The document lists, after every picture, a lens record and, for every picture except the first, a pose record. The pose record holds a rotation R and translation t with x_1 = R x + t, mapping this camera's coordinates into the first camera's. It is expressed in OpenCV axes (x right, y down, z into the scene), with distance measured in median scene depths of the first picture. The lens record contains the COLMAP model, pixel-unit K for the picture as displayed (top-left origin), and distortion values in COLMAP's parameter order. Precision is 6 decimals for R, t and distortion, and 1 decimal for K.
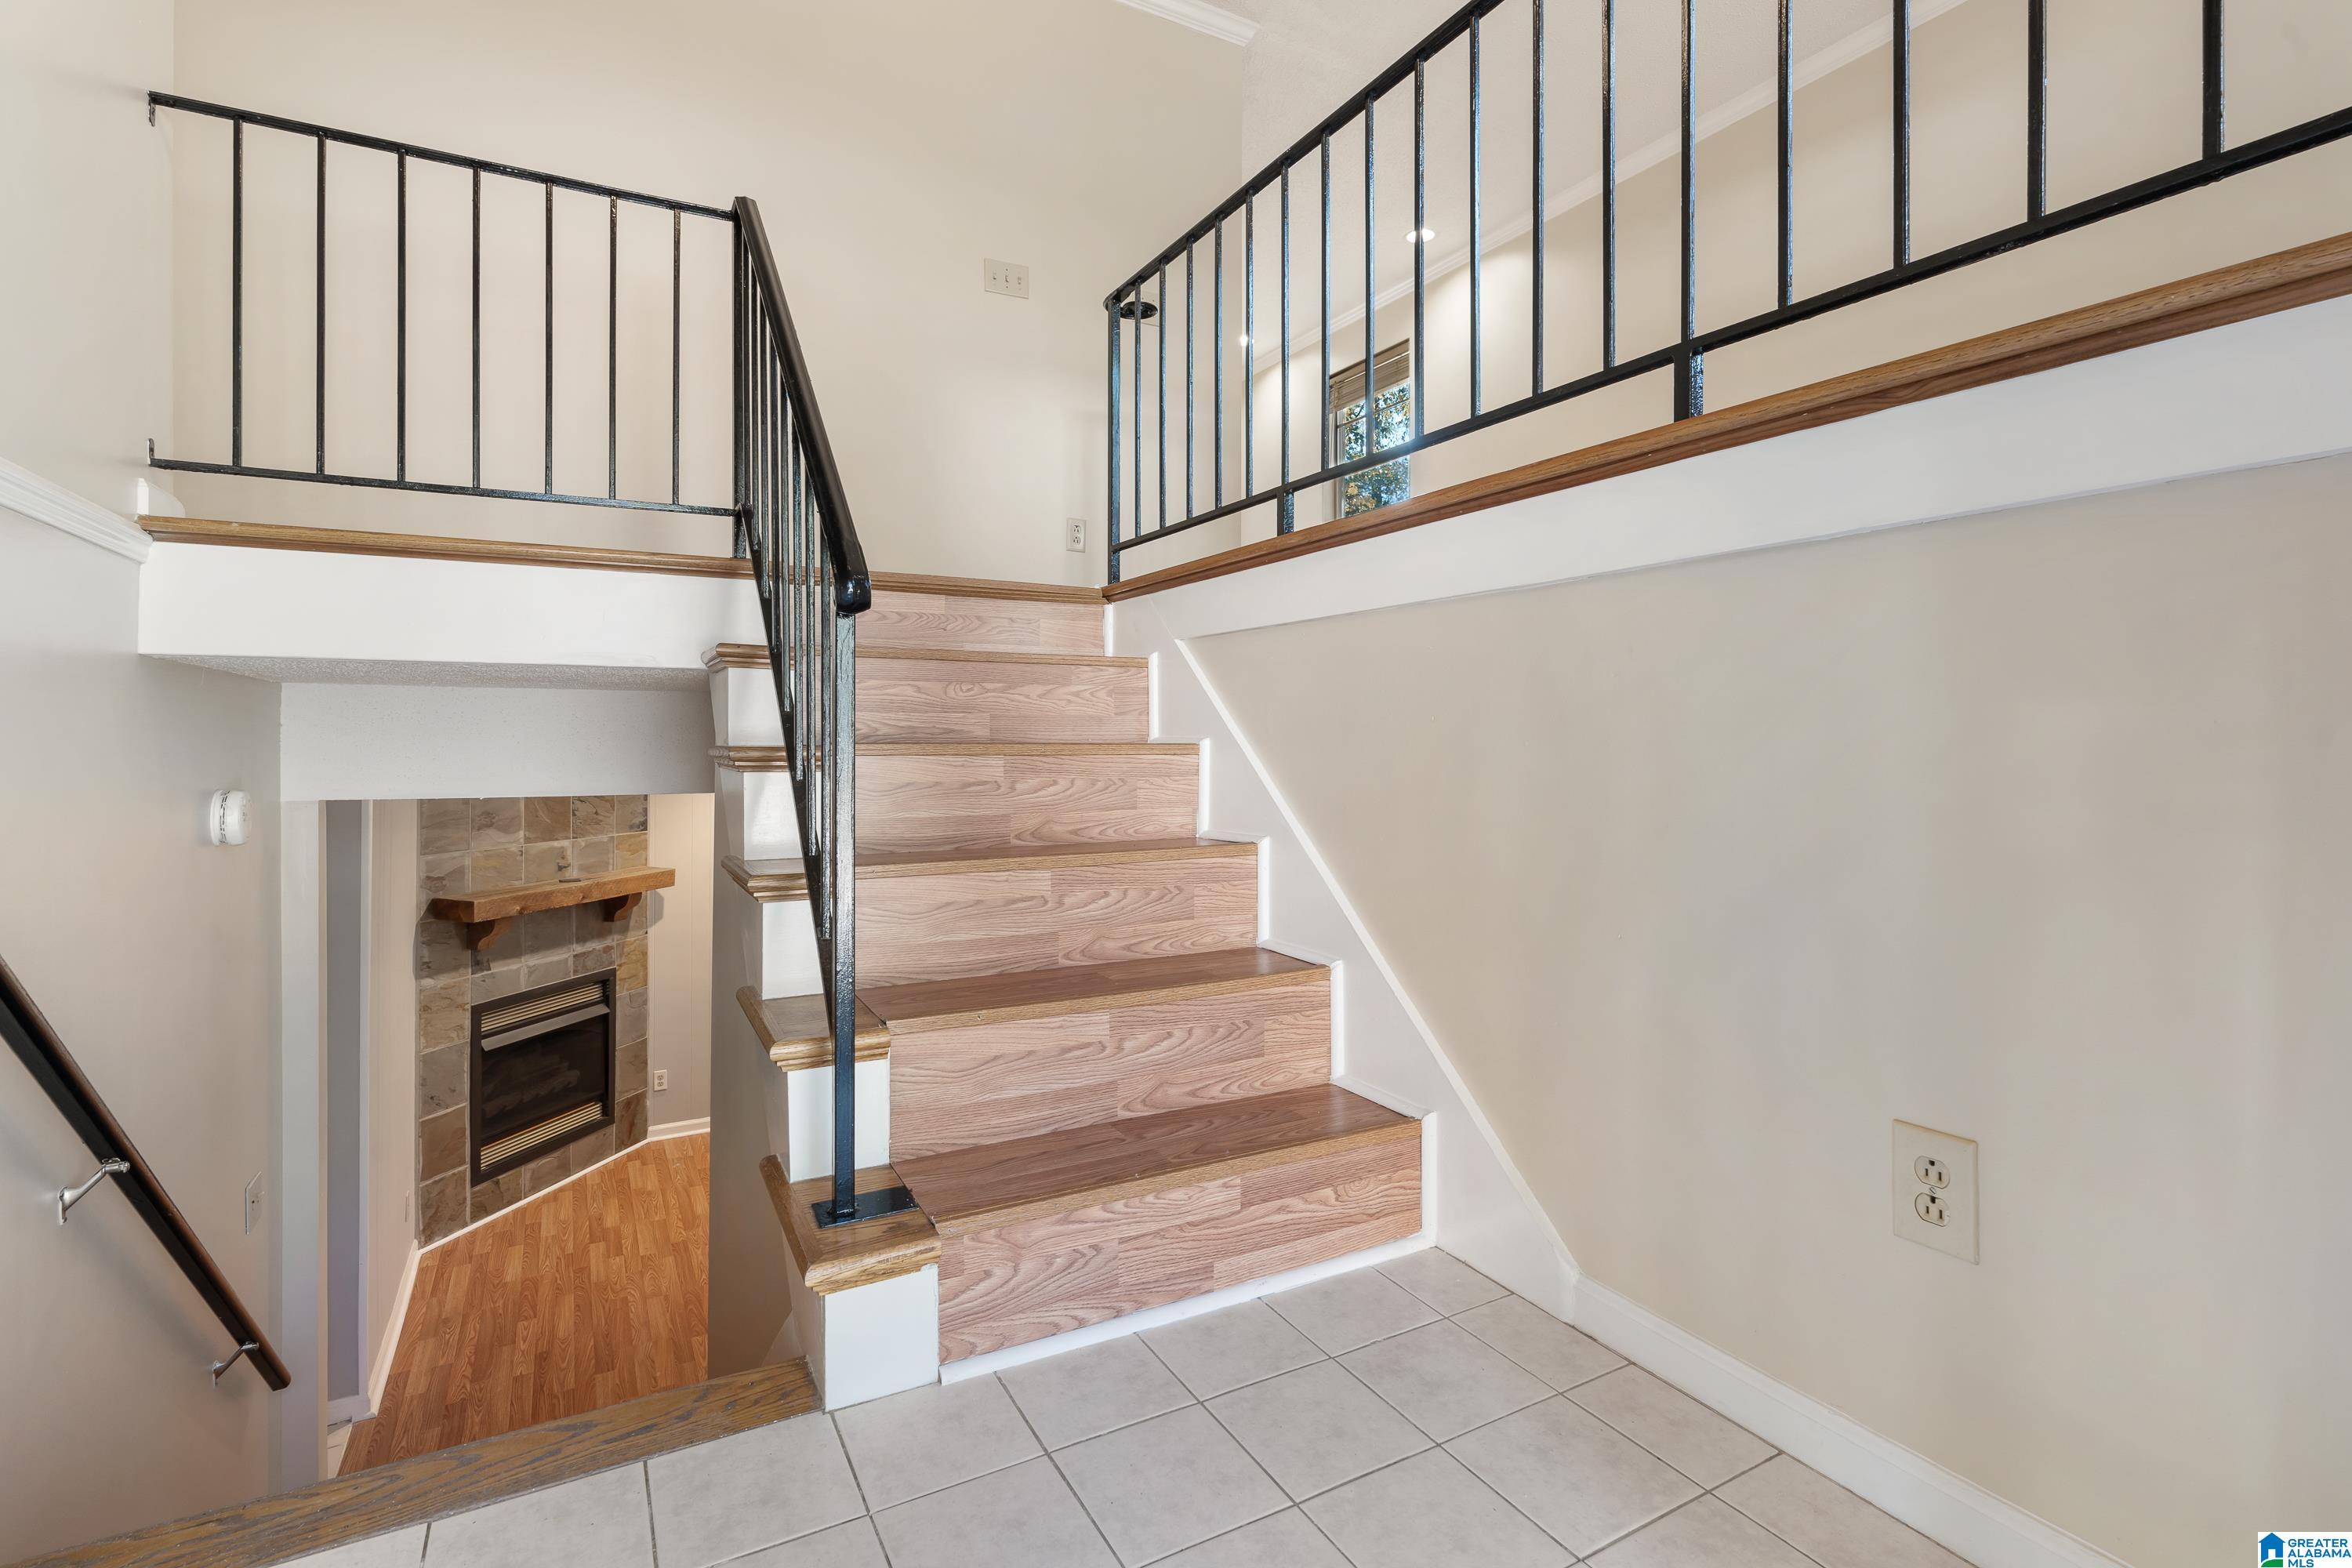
lens RADIAL K [[1069.6, 0, 1173.6], [0, 1069.6, 738.2], [0, 0, 1]] dist [-0.005749, 0.002268]
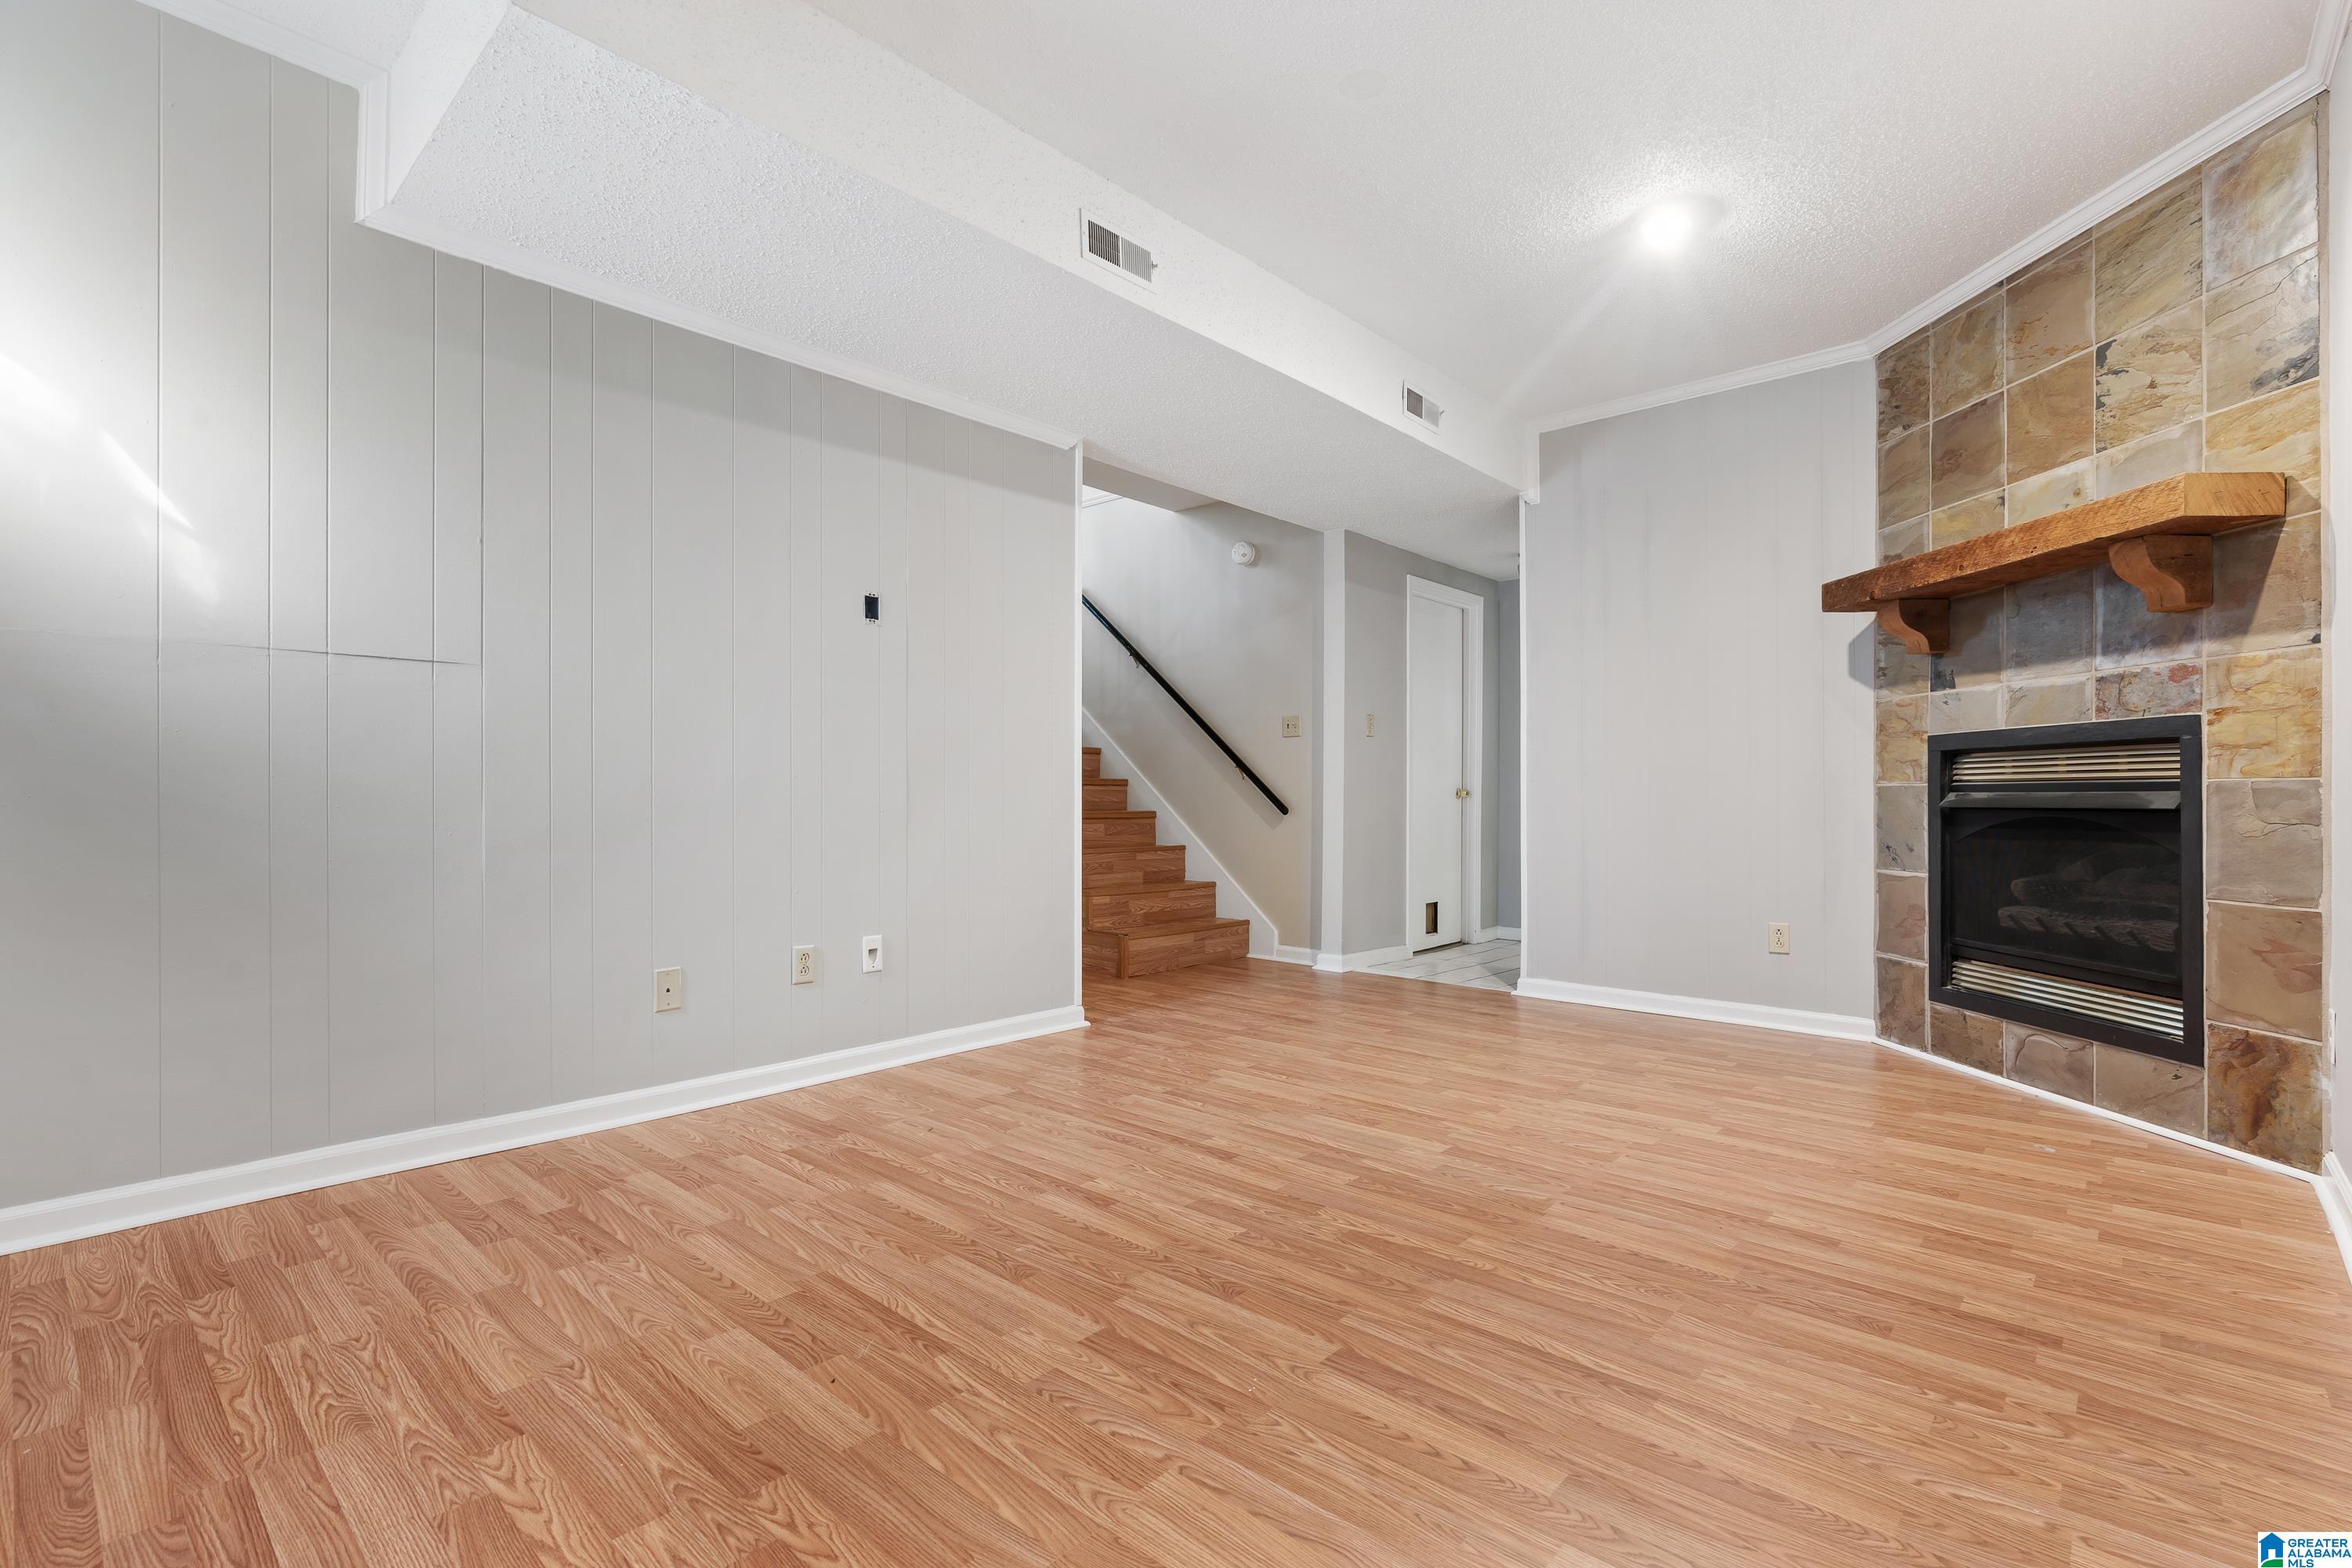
lens RADIAL K [[1069.6, 0, 1179.1], [0, 1069.6, 794.0], [0, 0, 1]] dist [-0.005749, 0.002268]
pose [[-0.948196, -0.008165, -0.317580, 0.021719], [-0.006241, 0.999955, -0.007077, 0.285119], [0.317623, -0.004729, -0.948205, 1.444863]]
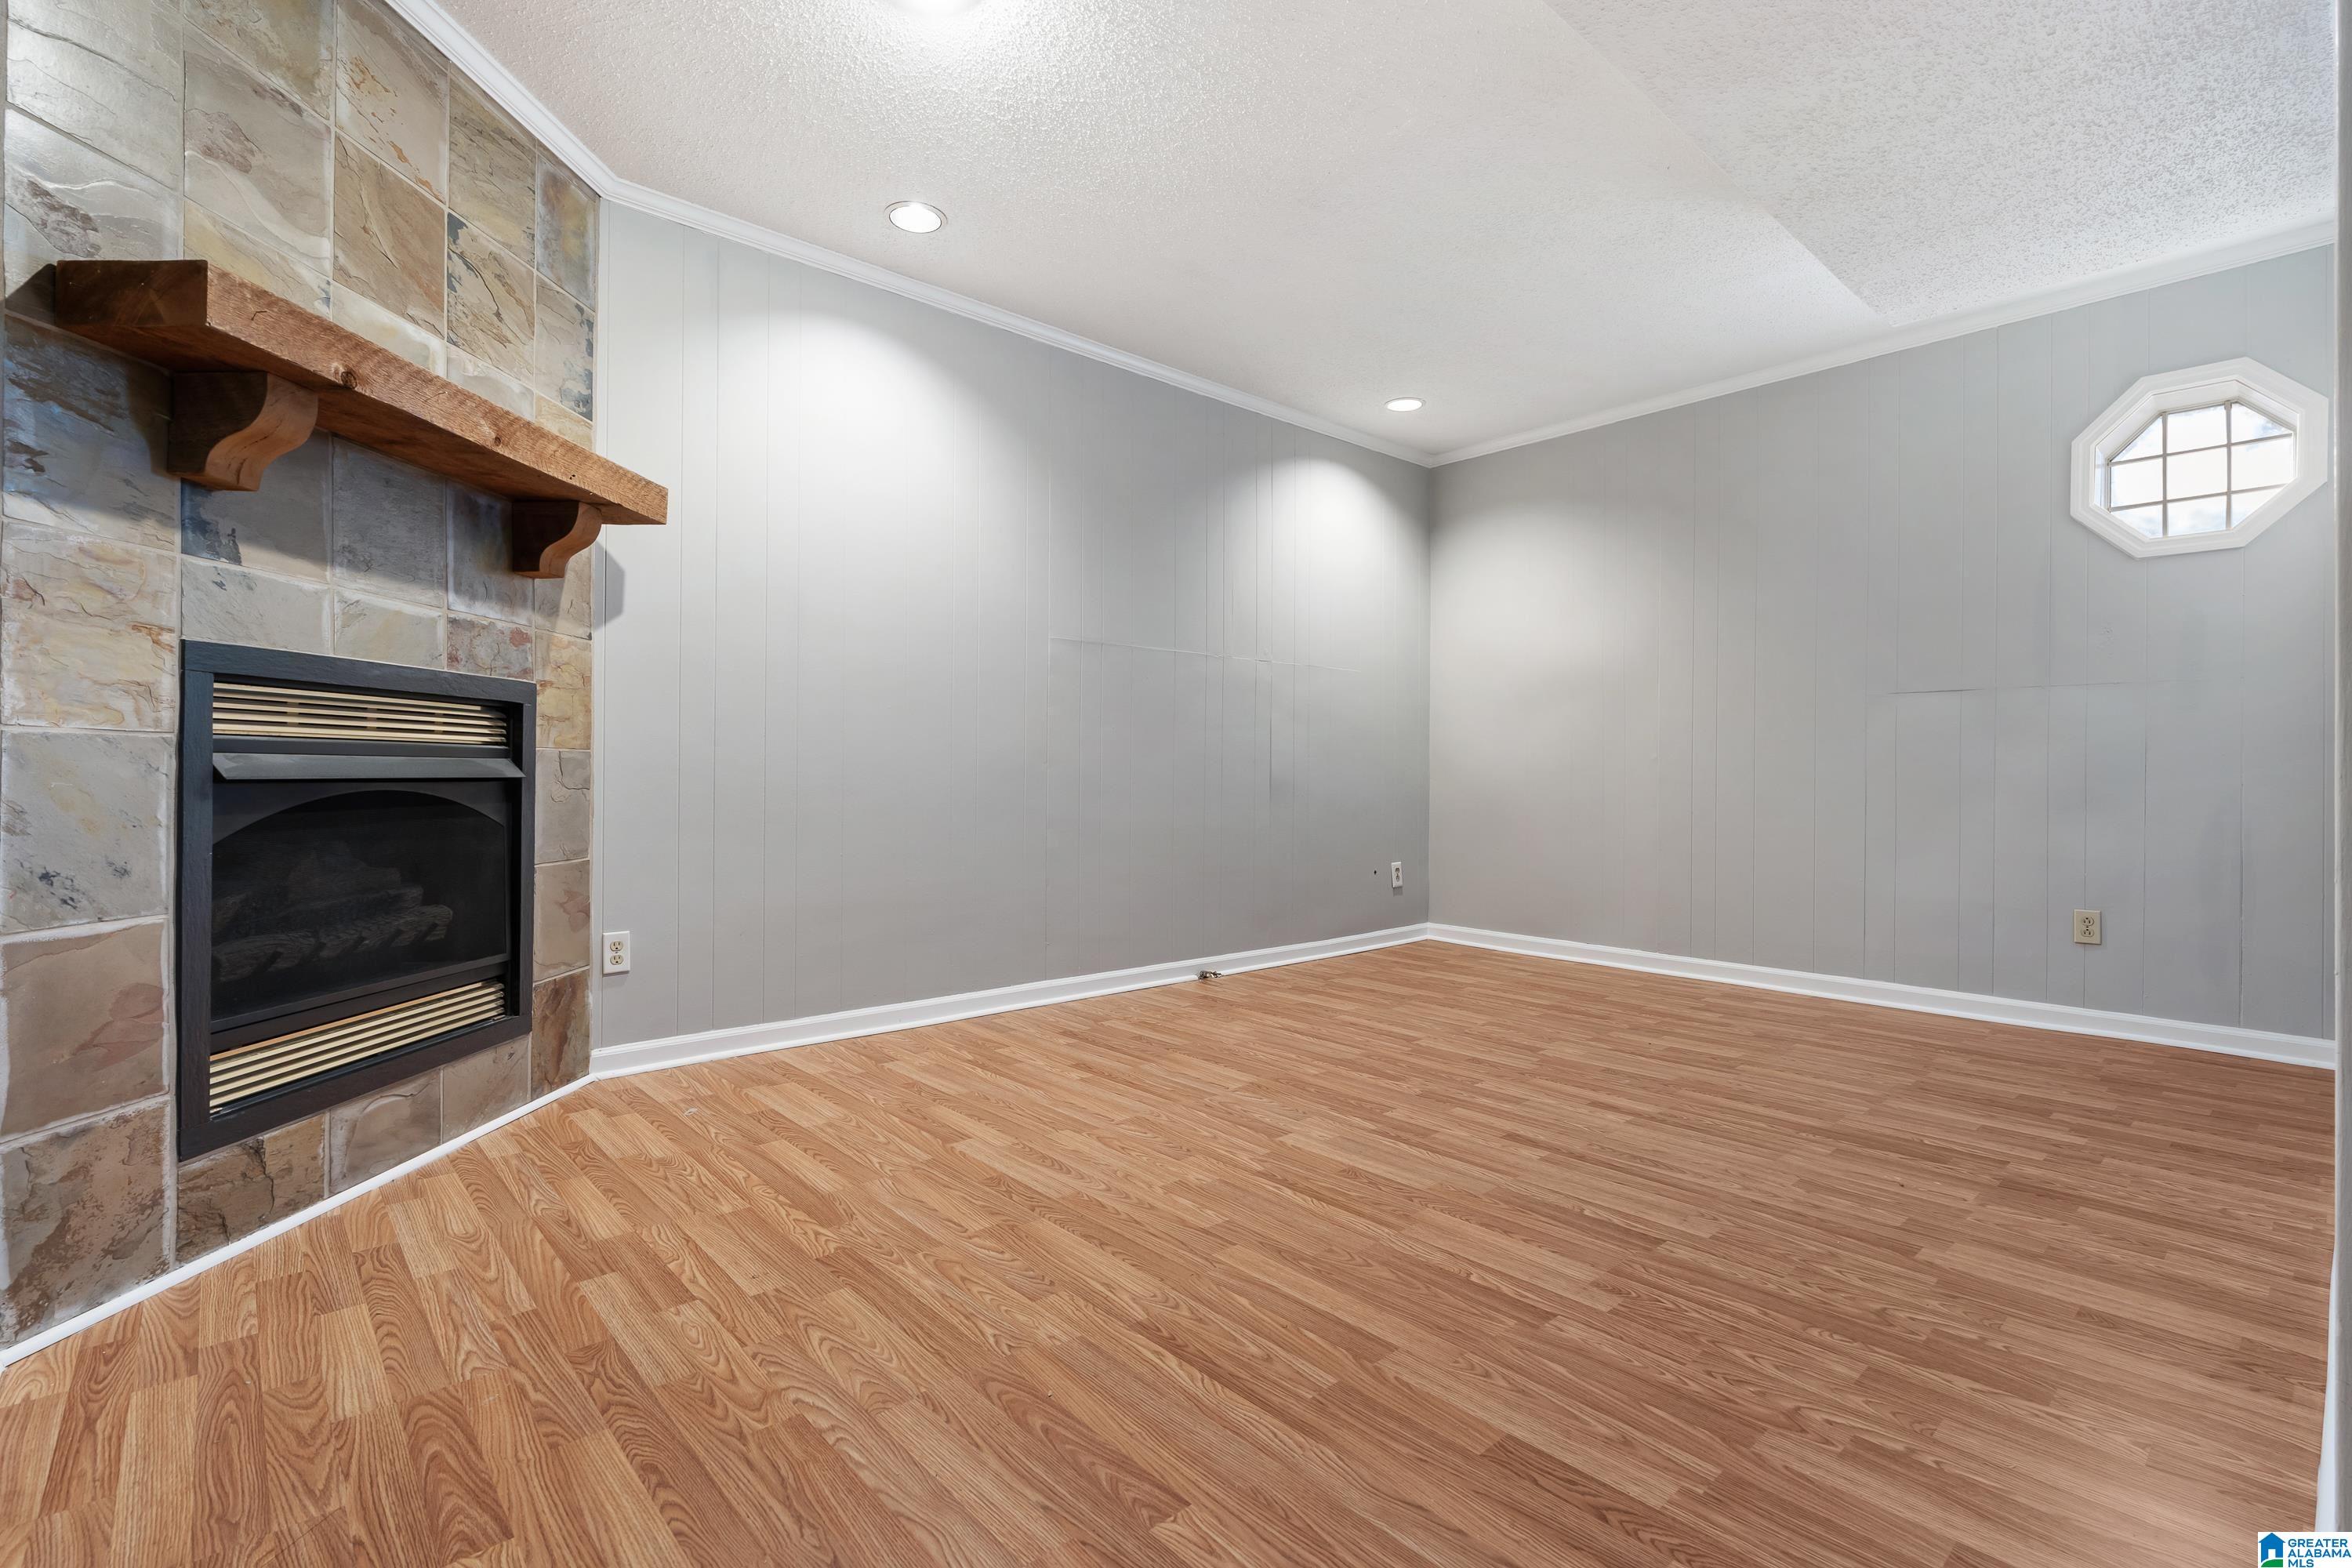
lens RADIAL K [[1069.6, 0, 1184.4], [0, 1069.6, 769.5], [0, 0, 1]] dist [-0.005749, 0.002268]
pose [[0.975644, 0.001945, 0.219352, -0.398784], [-0.001860, 0.999998, -0.000596, 0.281803], [-0.219353, 0.000173, 0.975646, 0.565749]]
